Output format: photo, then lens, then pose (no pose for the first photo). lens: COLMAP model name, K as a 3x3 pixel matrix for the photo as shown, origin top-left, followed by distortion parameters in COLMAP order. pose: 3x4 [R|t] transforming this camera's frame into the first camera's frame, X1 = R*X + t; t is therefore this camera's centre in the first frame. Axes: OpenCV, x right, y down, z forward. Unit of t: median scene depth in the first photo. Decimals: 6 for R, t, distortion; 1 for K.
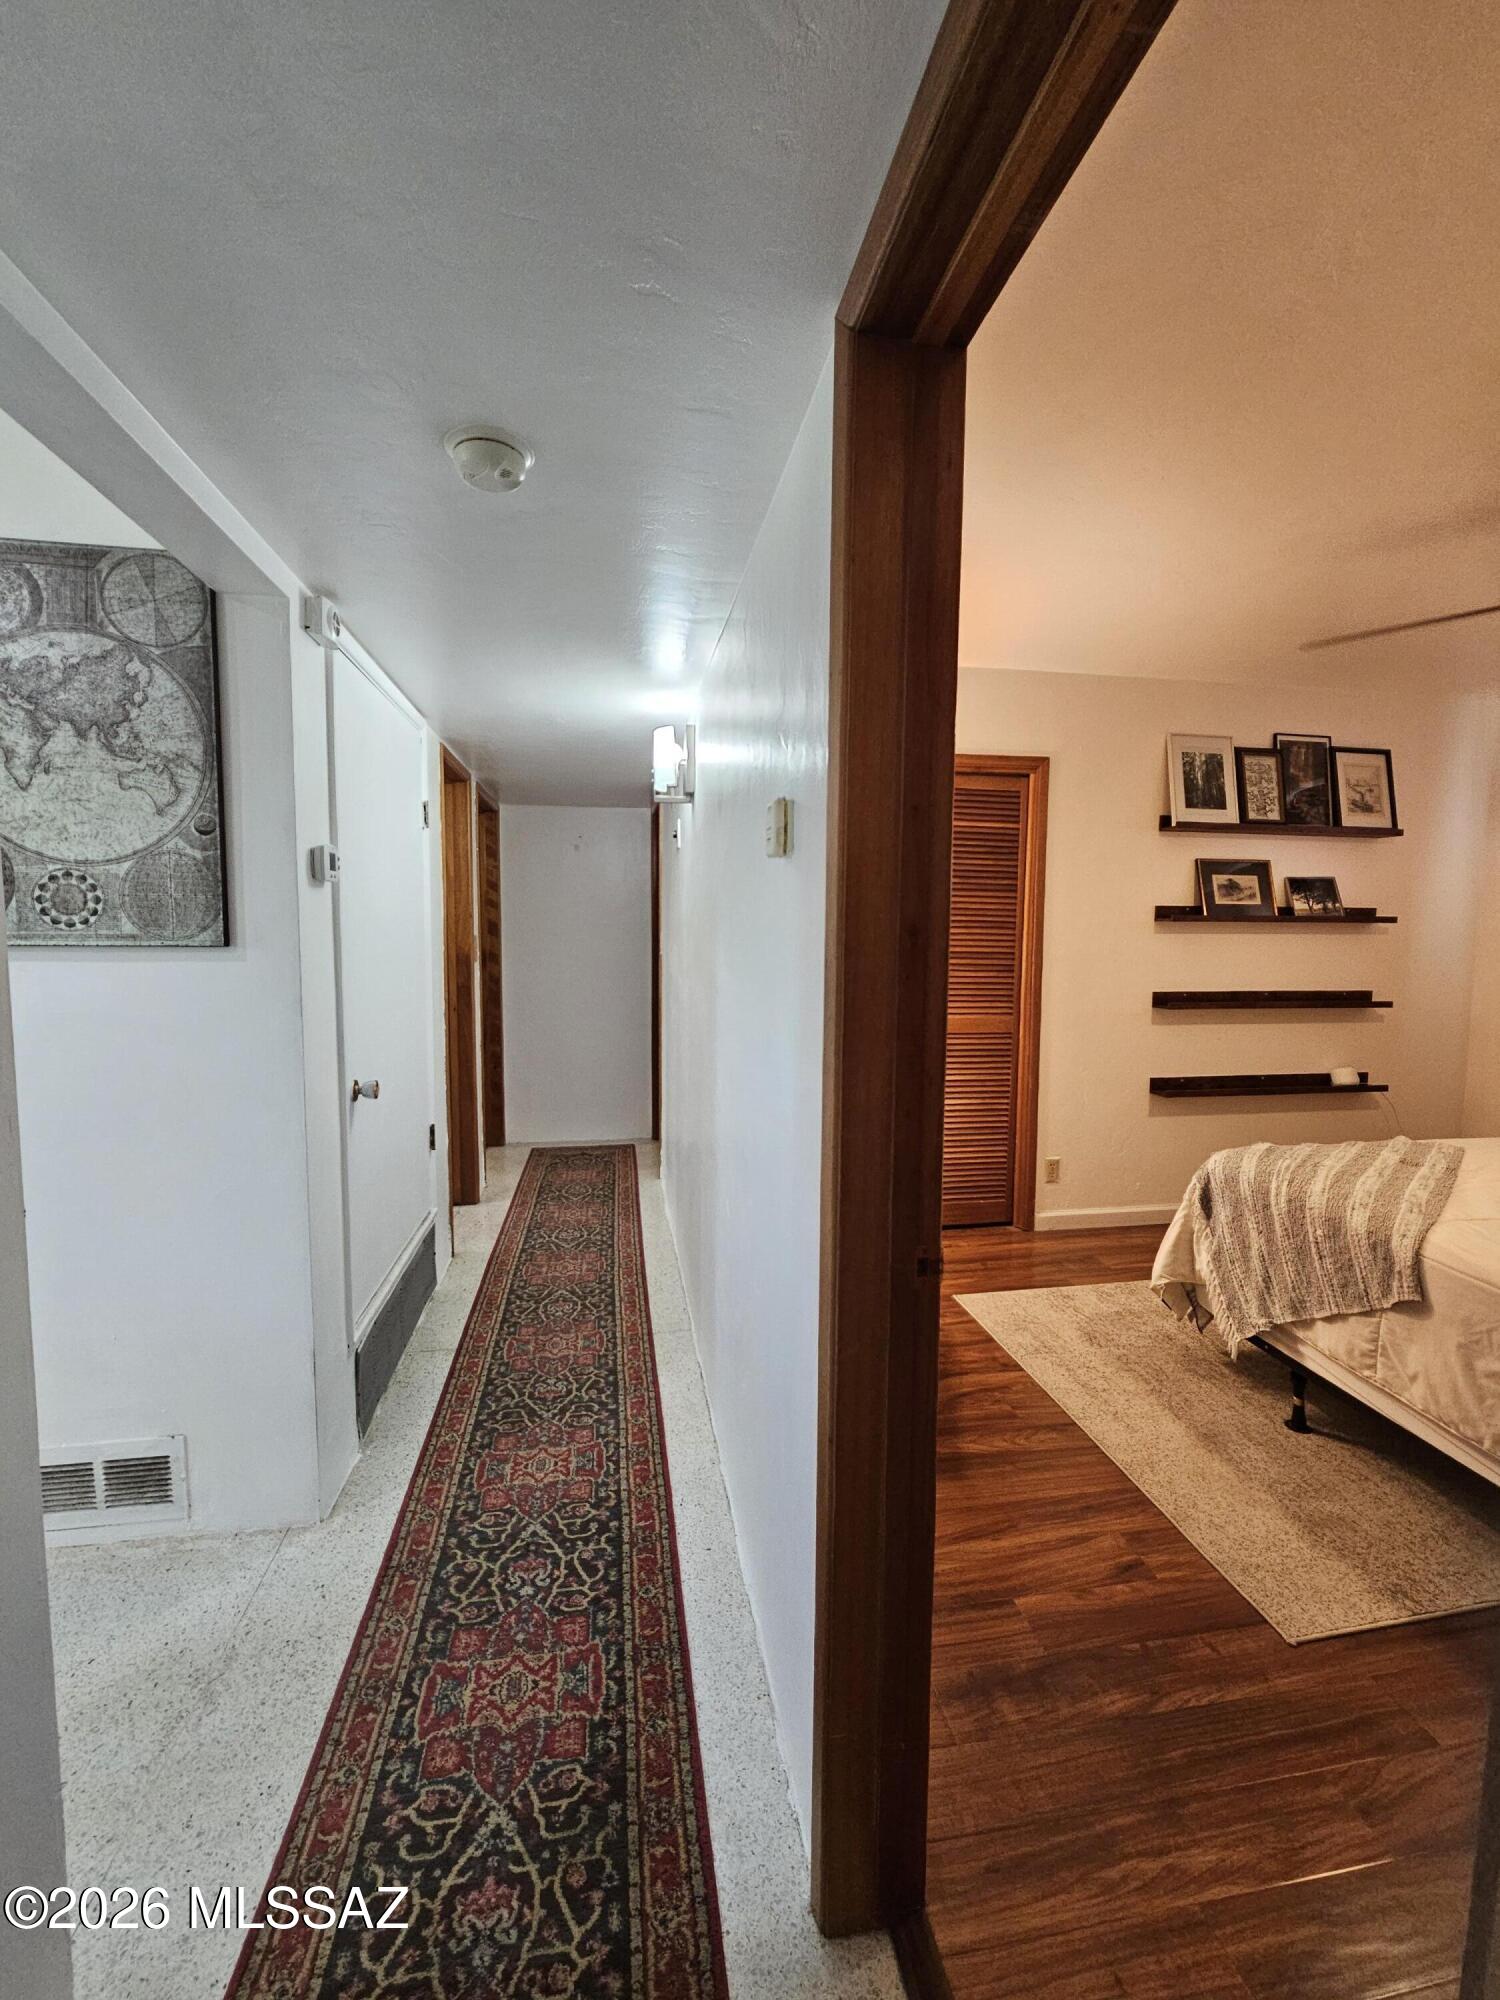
lens RADIAL K [[807.7, 0, 743.1], [0, 807.7, 999.5], [0, 0, 1]] dist [-0.002027, 0.000082]
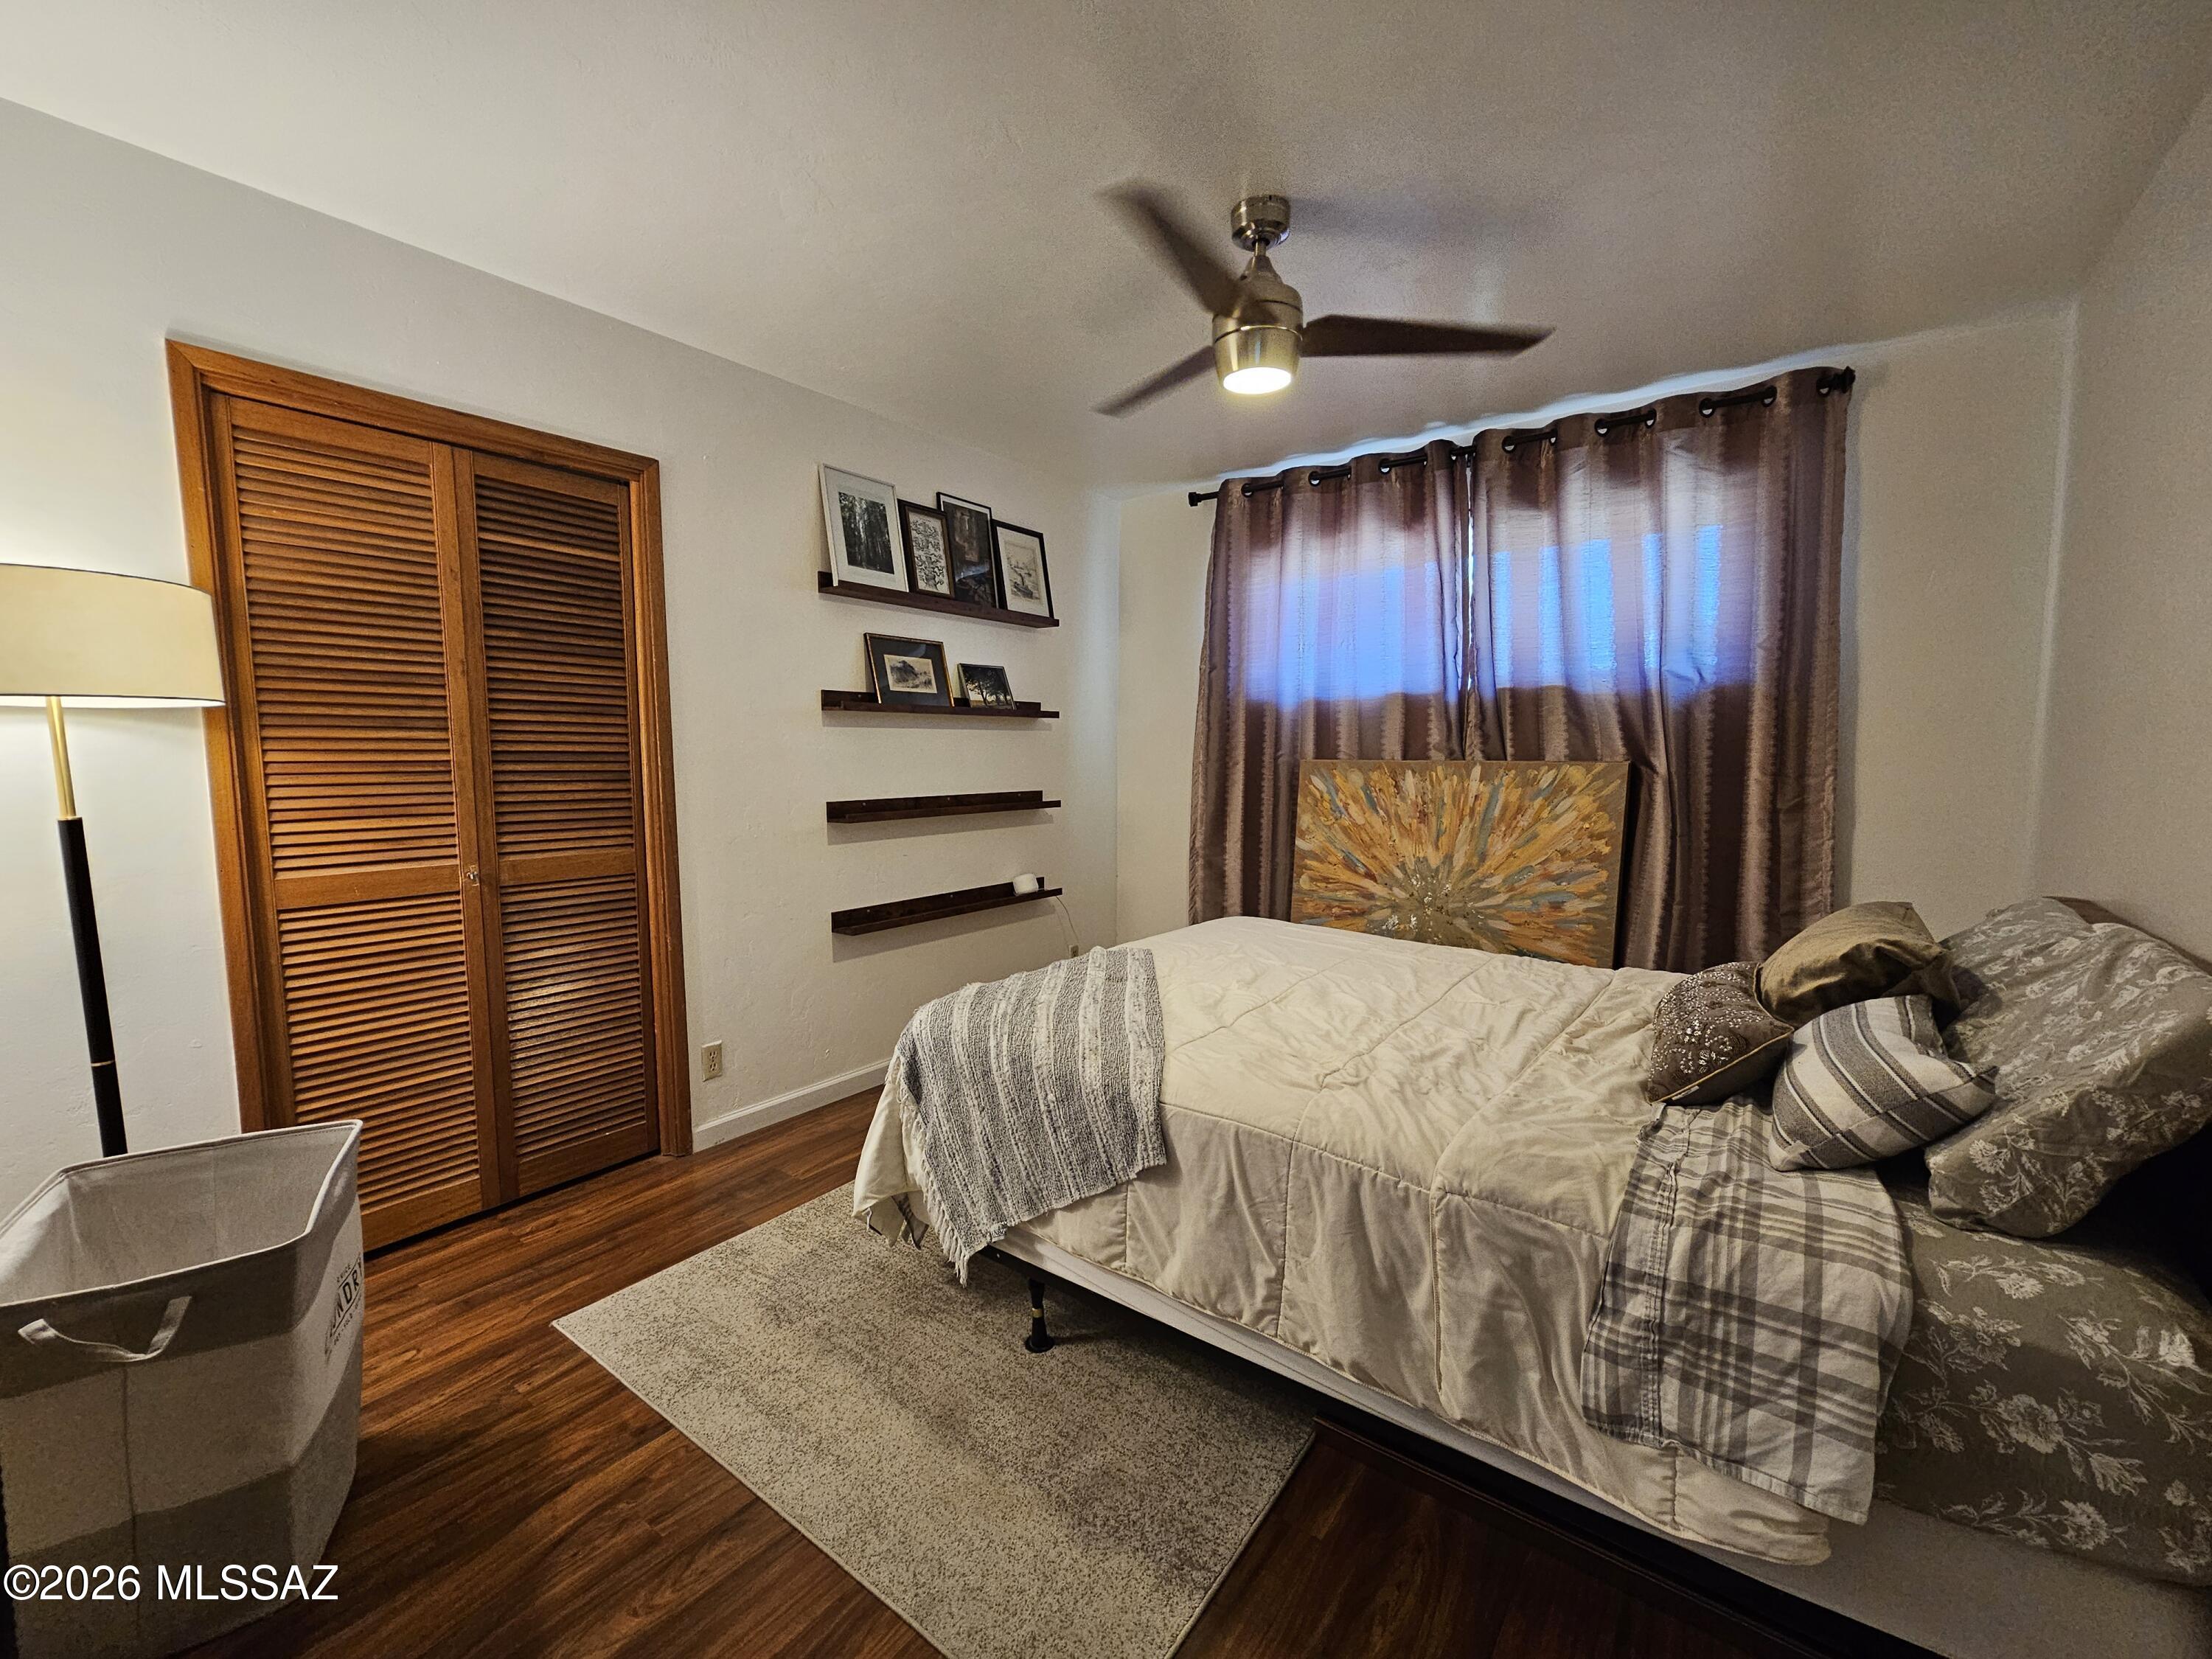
lens RADIAL K [[893.3, 0, 1096.3], [0, 893.3, 824.7], [0, 0, 1]] dist [-0.002027, 0.000082]
pose [[0.723154, -0.063728, 0.687740, 0.124133], [0.065979, 0.997554, 0.023060, 0.011144], [-0.687528, 0.028701, 0.725591, 0.239637]]
